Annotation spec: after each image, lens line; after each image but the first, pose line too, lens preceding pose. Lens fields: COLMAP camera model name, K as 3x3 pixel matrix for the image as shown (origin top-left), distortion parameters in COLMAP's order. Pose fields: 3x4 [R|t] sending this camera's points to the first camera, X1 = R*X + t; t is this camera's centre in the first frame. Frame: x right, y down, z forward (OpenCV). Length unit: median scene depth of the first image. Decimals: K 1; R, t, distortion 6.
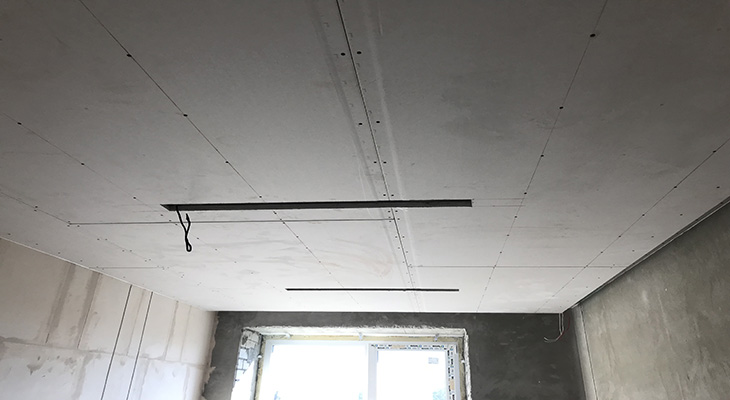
lens RADIAL K [[563.1, 0, 365.0], [0, 563.1, 200.0], [0, 0, 1]] dist [0.061376, -0.054107]
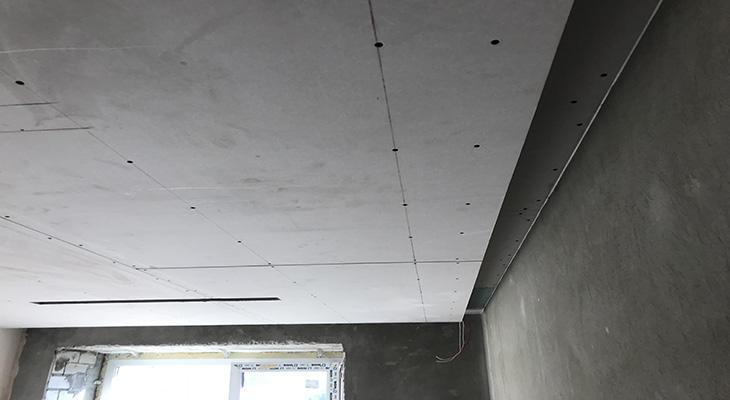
lens RADIAL K [[587.7, 0, 330.8], [0, 587.7, 198.8], [0, 0, 1]] dist [0.068687, -0.067322]
pose [[0.999759, -0.021011, -0.006312, 0.165690], [0.021087, 0.999703, 0.012193, 0.021709], [0.006054, -0.012324, 0.999906, 0.202785]]
